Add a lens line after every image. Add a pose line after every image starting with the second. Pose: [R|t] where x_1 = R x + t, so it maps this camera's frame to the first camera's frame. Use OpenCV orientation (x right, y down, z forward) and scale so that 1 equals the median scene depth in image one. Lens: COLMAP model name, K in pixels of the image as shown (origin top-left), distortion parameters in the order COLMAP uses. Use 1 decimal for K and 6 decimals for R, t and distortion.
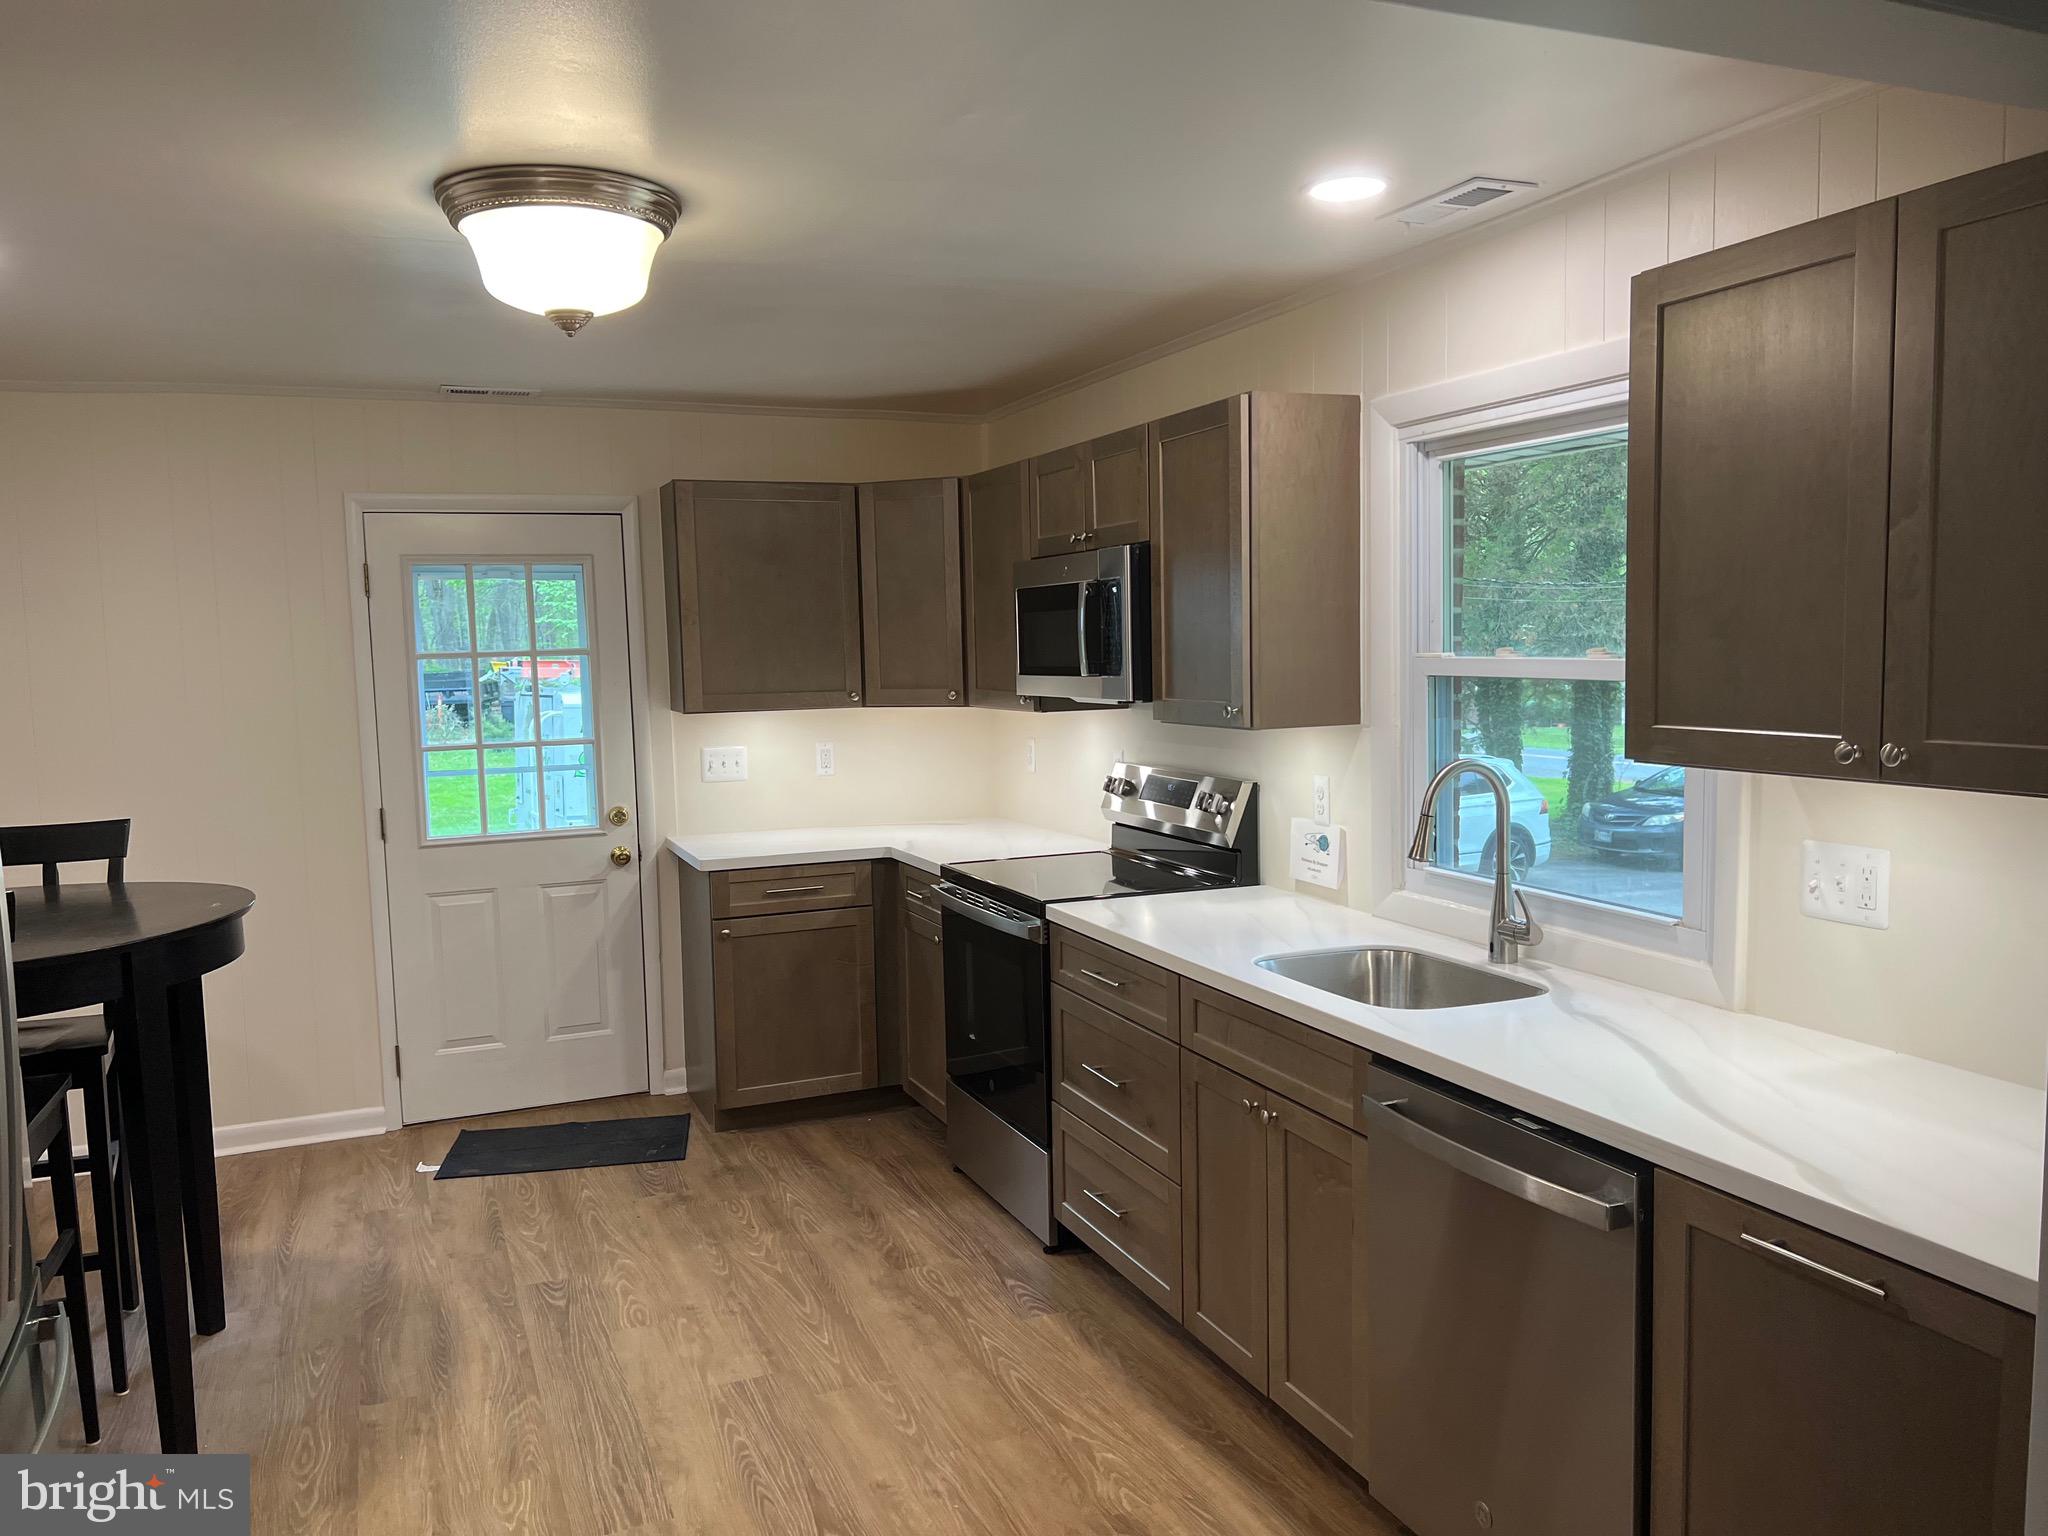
lens RADIAL K [[1547.3, 0, 1018.8], [0, 1547.3, 772.0], [0, 0, 1]] dist [0.024680, -0.012887]
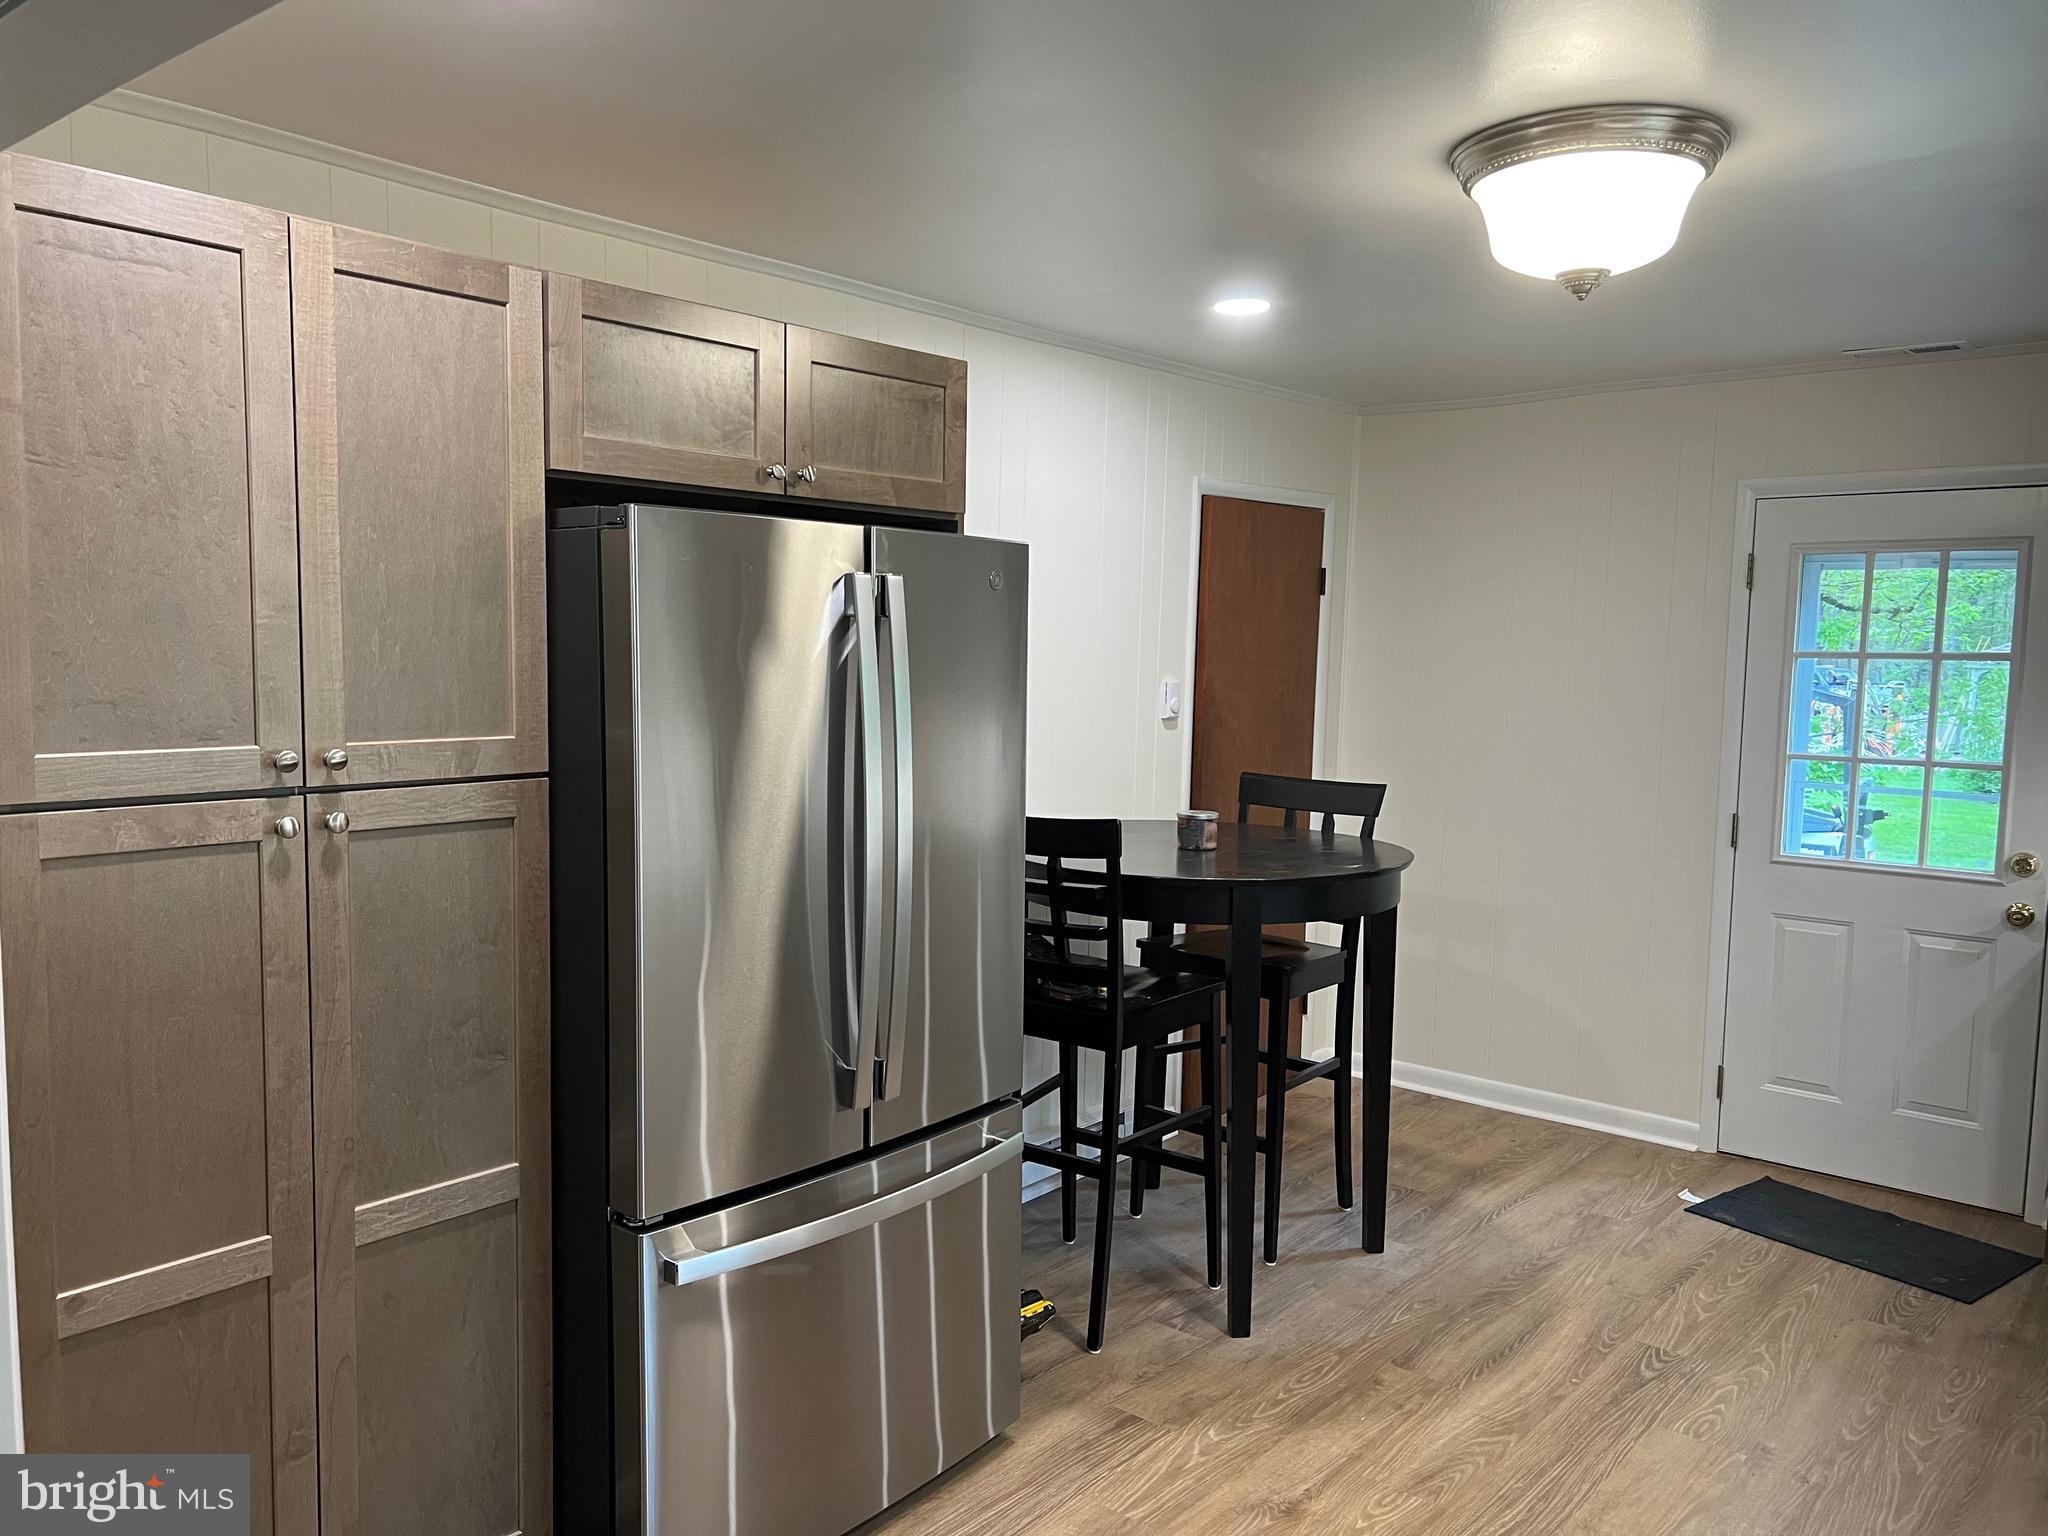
lens RADIAL K [[1547.3, 0, 1018.8], [0, 1547.3, 772.0], [0, 0, 1]] dist [0.024680, -0.012887]
pose [[0.448540, 0.109027, -0.887088, 0.264653], [-0.104717, 0.992106, 0.068986, -0.024665], [0.887607, 0.061950, 0.456417, 0.211524]]
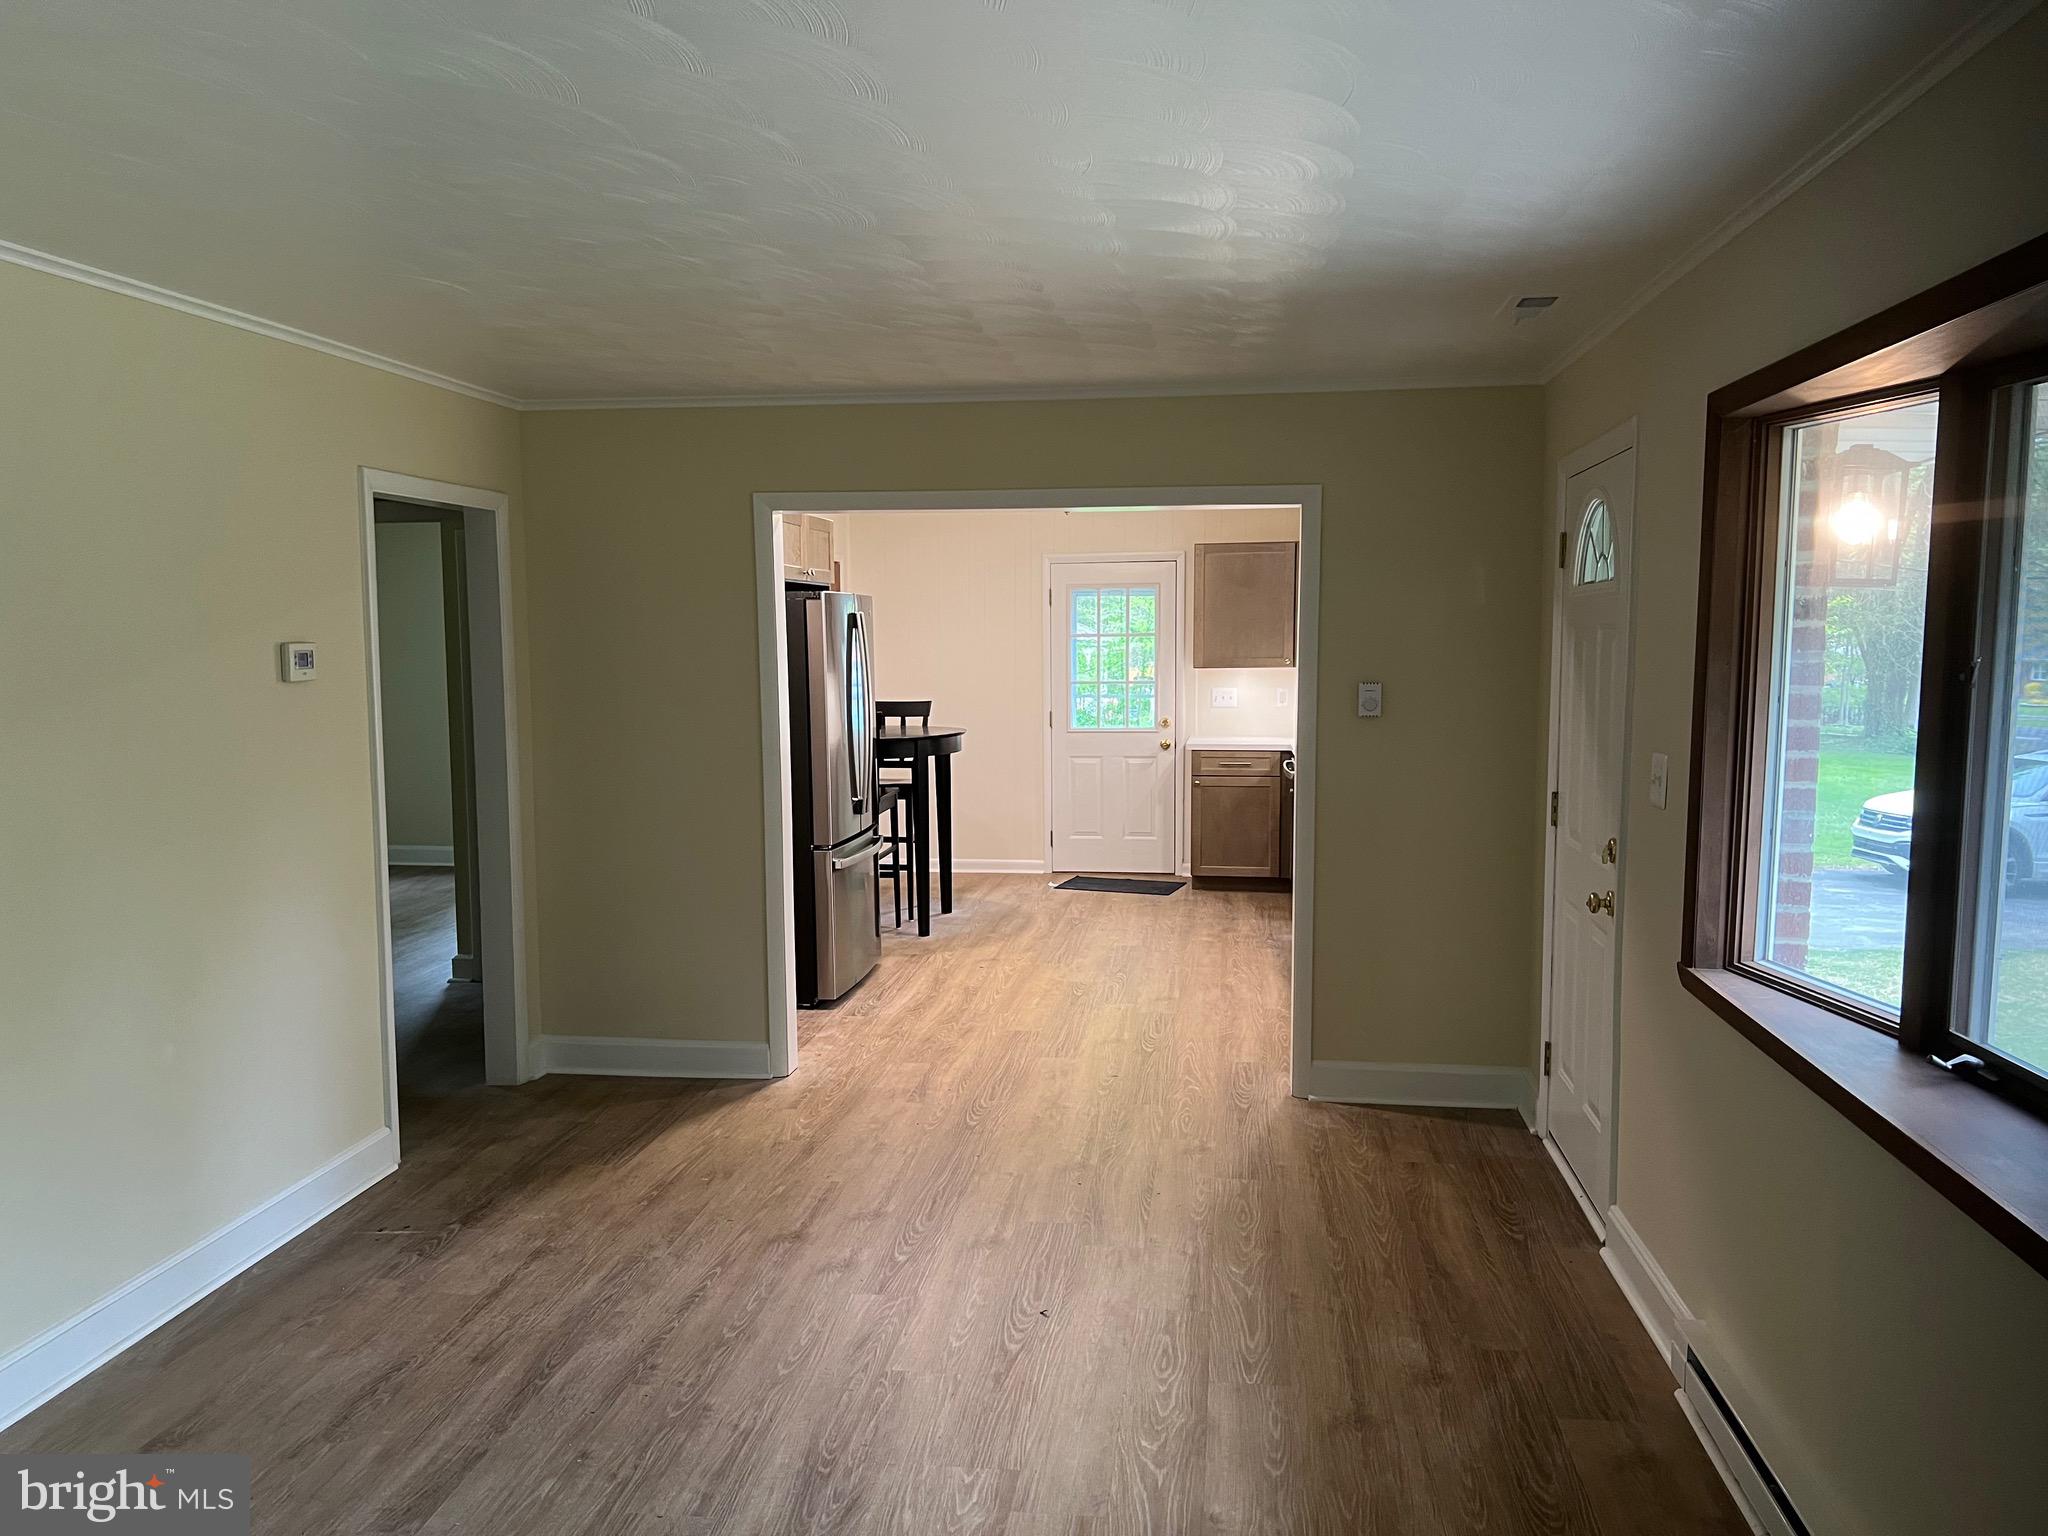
lens RADIAL K [[1547.3, 0, 1018.8], [0, 1547.3, 772.0], [0, 0, 1]] dist [0.024680, -0.012887]
pose [[0.862526, 0.064584, -0.501875, 0.647599], [-0.059286, 0.997889, 0.026524, 0.059565], [0.502528, 0.006877, 0.864534, -0.857539]]
